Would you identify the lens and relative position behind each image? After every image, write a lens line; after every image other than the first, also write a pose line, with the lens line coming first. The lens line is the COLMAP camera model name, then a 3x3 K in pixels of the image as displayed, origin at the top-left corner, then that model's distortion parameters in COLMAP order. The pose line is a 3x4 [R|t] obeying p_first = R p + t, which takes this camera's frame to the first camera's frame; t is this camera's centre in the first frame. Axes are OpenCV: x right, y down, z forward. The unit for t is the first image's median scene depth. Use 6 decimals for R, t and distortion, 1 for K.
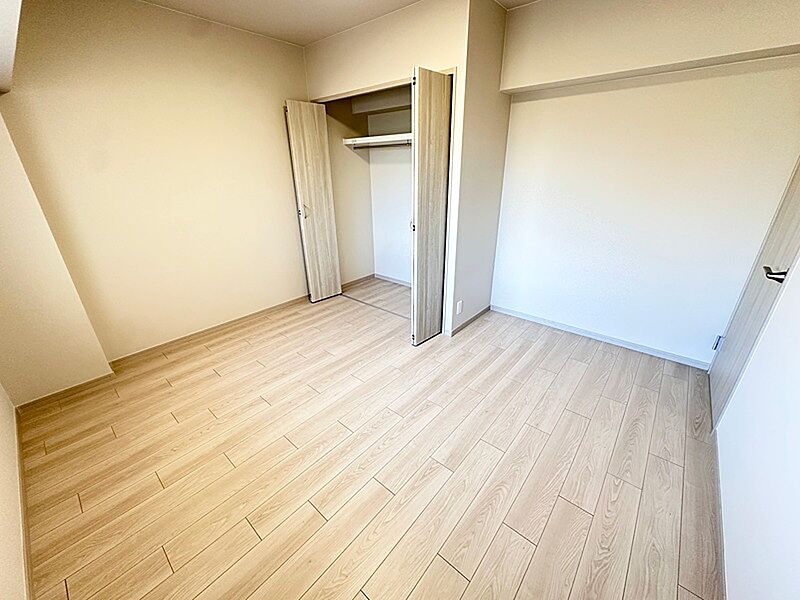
lens RADIAL K [[319.3, 0, 399.1], [0, 319.3, 299.0], [0, 0, 1]] dist [-0.002236, -0.000090]
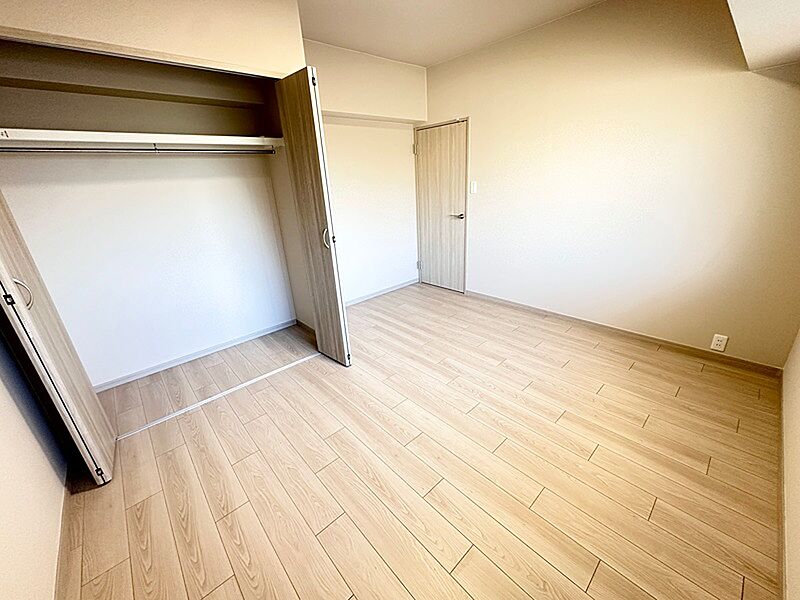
lens RADIAL K [[319.3, 0, 399.1], [0, 319.3, 299.0], [0, 0, 1]] dist [-0.002236, -0.000090]
pose [[0.120678, -0.344445, 0.931018, -0.855797], [0.431413, 0.862872, 0.263314, -0.237969], [-0.894047, 0.369877, 0.252728, 0.666104]]
